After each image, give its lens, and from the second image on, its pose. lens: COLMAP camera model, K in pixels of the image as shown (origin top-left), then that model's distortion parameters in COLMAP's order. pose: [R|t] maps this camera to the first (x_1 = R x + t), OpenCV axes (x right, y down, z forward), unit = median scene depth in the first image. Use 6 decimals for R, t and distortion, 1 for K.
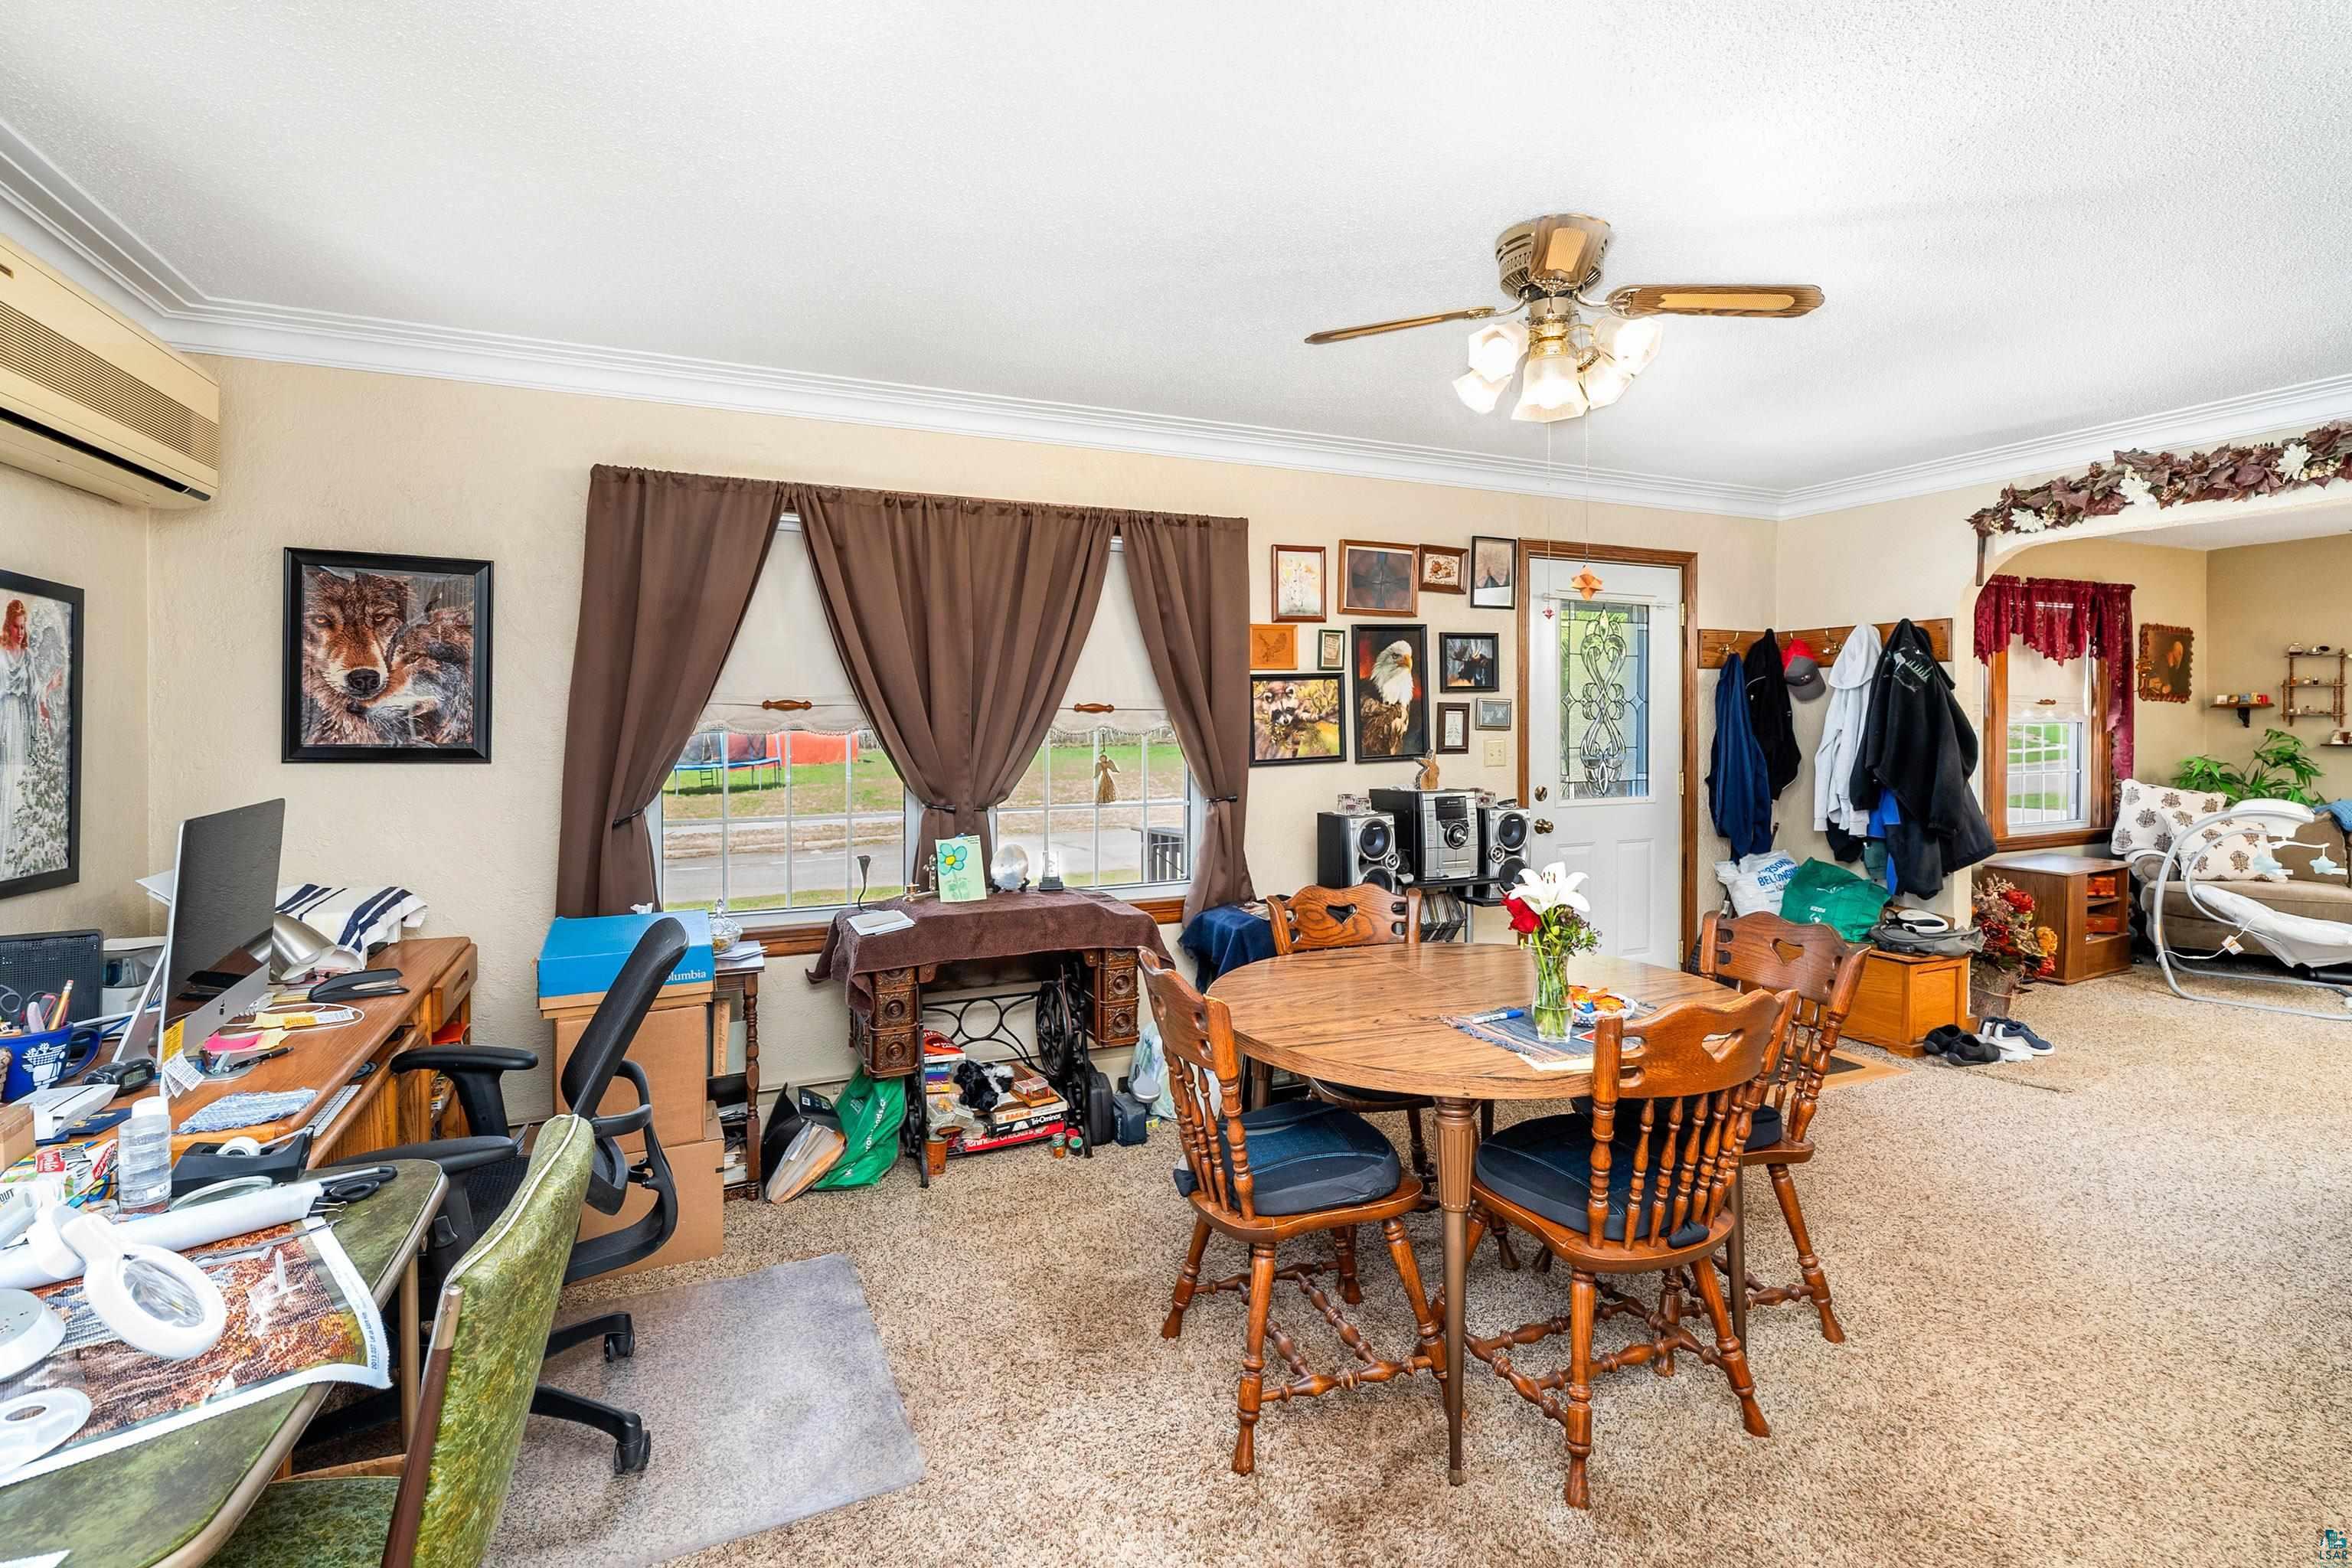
lens RADIAL K [[1102.8, 0, 1182.3], [0, 1102.8, 750.6], [0, 0, 1]] dist [0.001971, 0.000330]
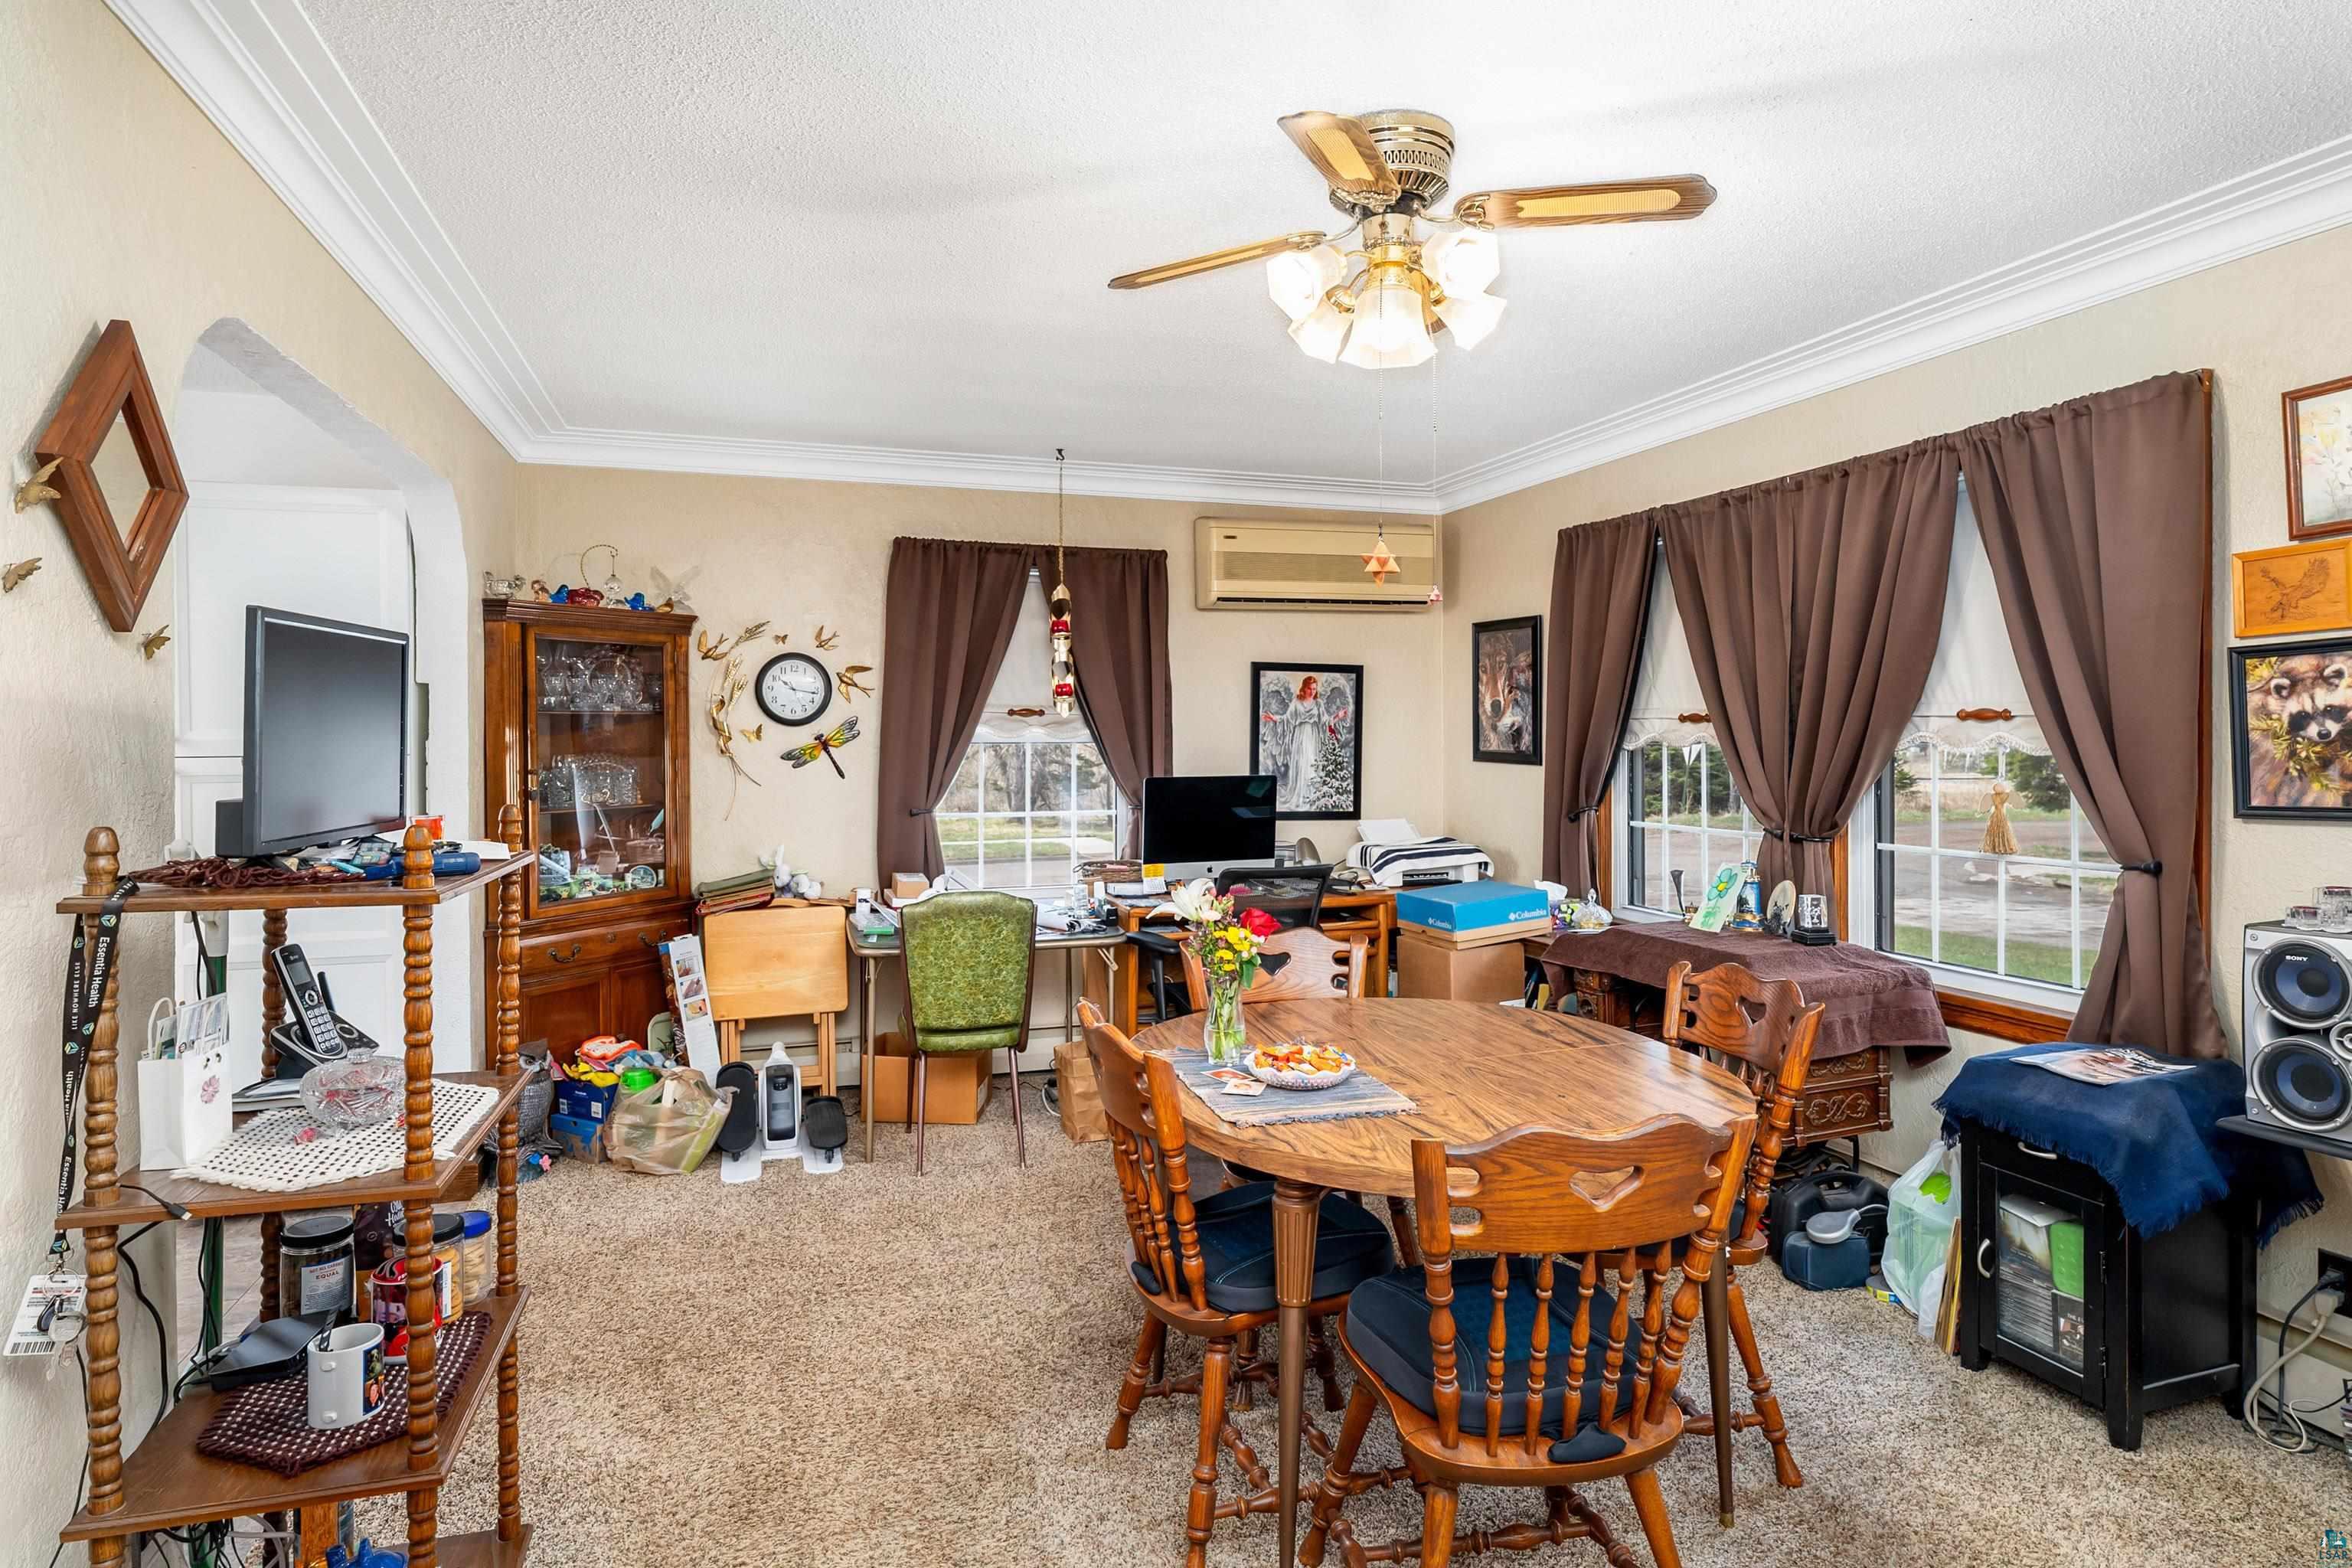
lens RADIAL K [[1282.4, 0, 1175.9], [0, 1282.4, 739.1], [0, 0, 1]] dist [-0.004589, -0.000586]
pose [[-0.105549, 0.003690, -0.994407, 0.721087], [-0.023995, 0.999693, 0.006257, -0.015056], [0.994125, 0.024521, -0.105428, 0.537278]]
